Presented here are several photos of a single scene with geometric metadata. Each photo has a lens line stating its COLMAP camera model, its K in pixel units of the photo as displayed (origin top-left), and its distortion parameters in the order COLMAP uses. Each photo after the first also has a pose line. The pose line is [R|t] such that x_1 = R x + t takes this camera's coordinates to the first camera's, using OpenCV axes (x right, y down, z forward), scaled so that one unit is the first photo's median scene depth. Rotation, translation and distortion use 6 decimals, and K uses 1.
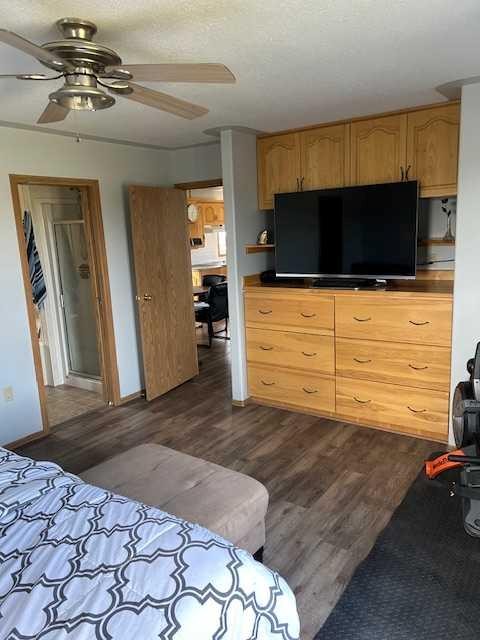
lens RADIAL K [[480.6, 0, 240.5], [0, 480.6, 322.7], [0, 0, 1]] dist [0.044200, -0.055136]
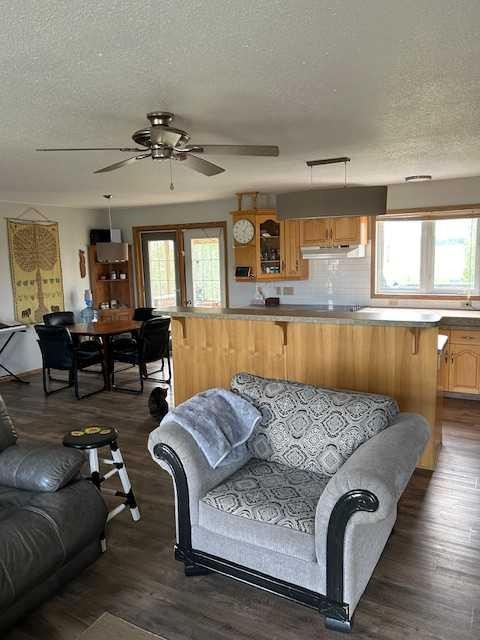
lens RADIAL K [[480.6, 0, 240.5], [0, 480.6, 322.7], [0, 0, 1]] dist [0.044200, -0.055136]
pose [[0.106053, 0.186516, -0.976711, 1.379593], [-0.169212, 0.971309, 0.167112, -0.479932], [0.979857, 0.147548, 0.134571, 2.060482]]
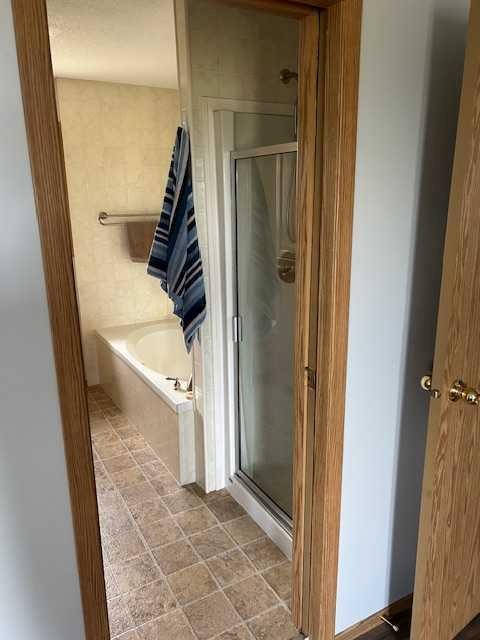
lens RADIAL K [[480.6, 0, 240.5], [0, 480.6, 322.7], [0, 0, 1]] dist [0.044200, -0.055136]
pose [[0.902190, 0.141354, -0.407519, -0.222295], [-0.108603, 0.988782, 0.102542, -0.124433], [0.417442, -0.048254, 0.907421, 0.728876]]
